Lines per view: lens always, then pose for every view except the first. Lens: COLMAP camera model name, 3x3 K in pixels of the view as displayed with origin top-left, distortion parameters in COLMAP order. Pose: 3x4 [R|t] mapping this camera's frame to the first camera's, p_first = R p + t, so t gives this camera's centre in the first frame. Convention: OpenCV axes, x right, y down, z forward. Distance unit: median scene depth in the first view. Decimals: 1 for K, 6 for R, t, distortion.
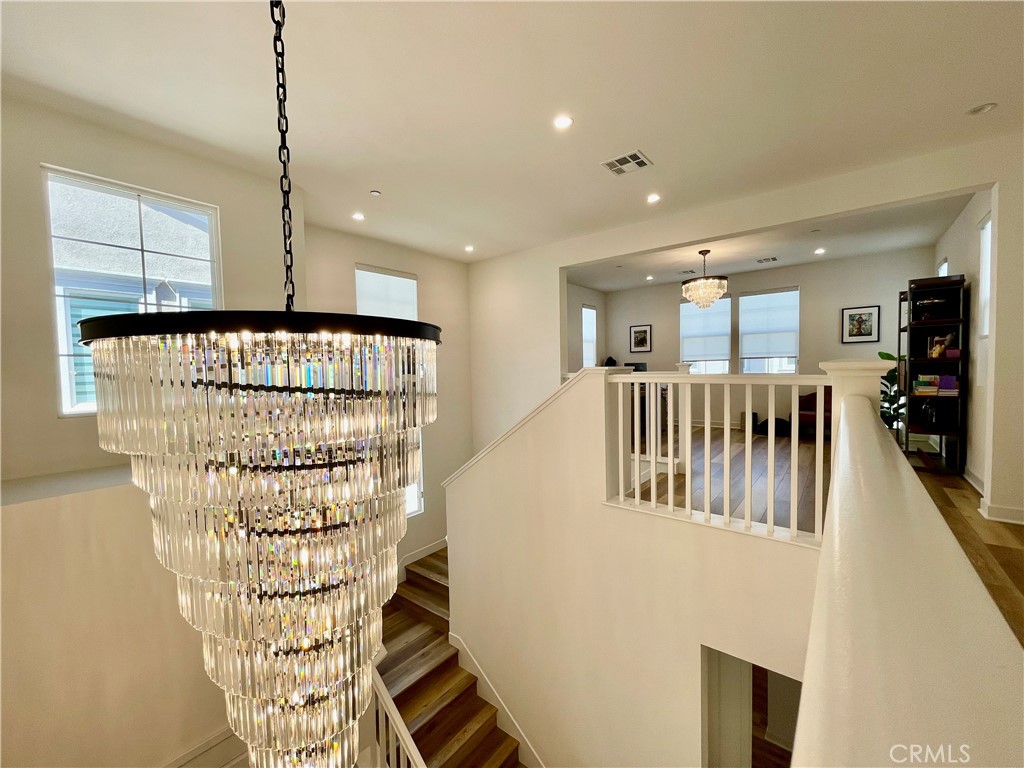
lens RADIAL K [[414.8, 0, 518.2], [0, 414.8, 384.5], [0, 0, 1]] dist [0.010023, 0.000196]
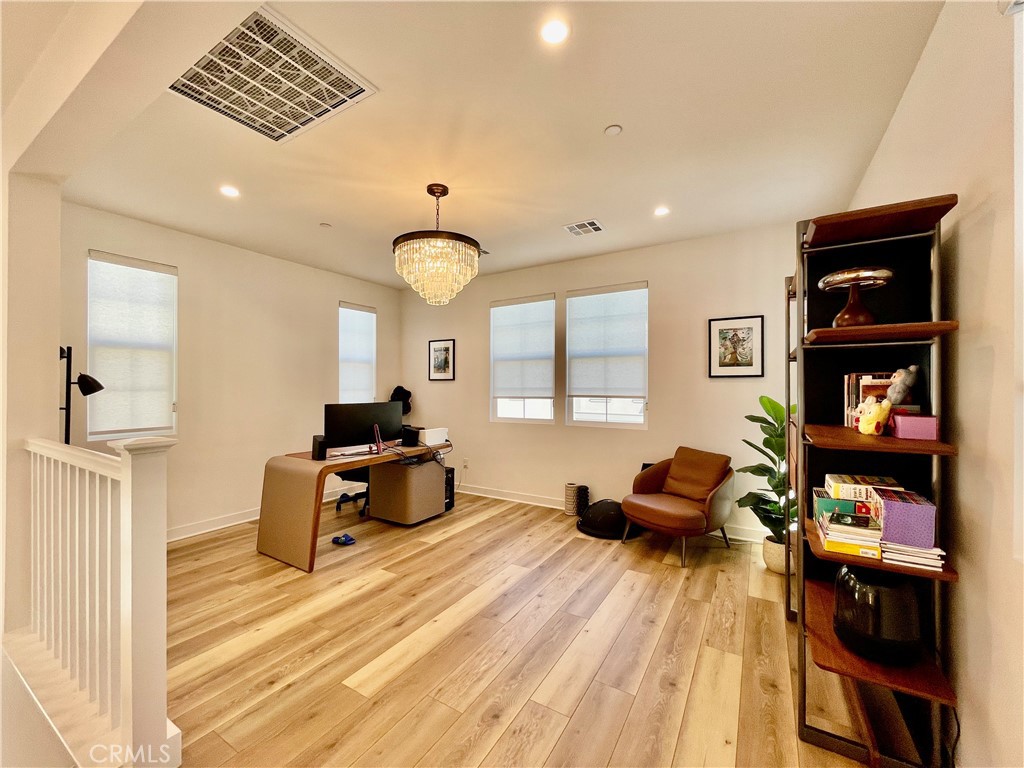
lens RADIAL K [[417.7, 0, 506.7], [0, 417.7, 386.0], [0, 0, 1]] dist [0.000495, 0.000081]
pose [[0.993339, 0.021917, 0.113123, 0.430416], [-0.017110, 0.998916, -0.043295, -0.056792], [-0.113949, 0.041071, 0.992637, 0.451012]]
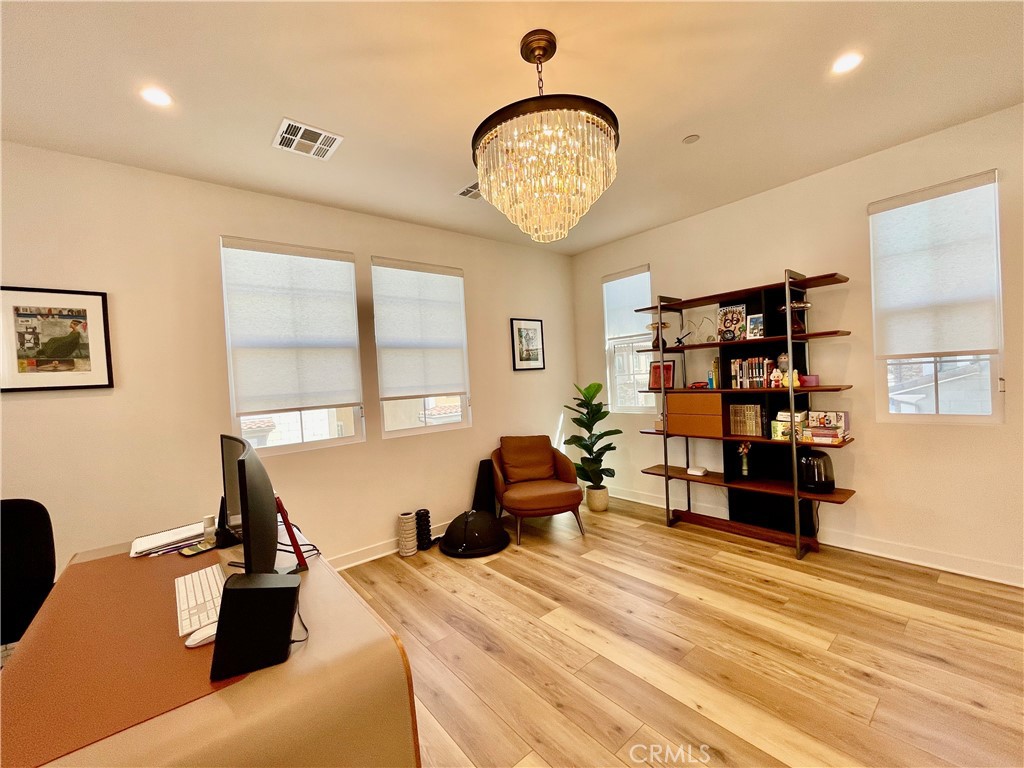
lens RADIAL K [[417.7, 0, 506.7], [0, 417.7, 386.0], [0, 0, 1]] dist [0.000495, 0.000081]
pose [[0.213978, -0.005361, 0.976824, 0.130566], [0.092903, 0.995564, -0.014887, -0.066753], [-0.972411, 0.093935, 0.213527, 0.888853]]
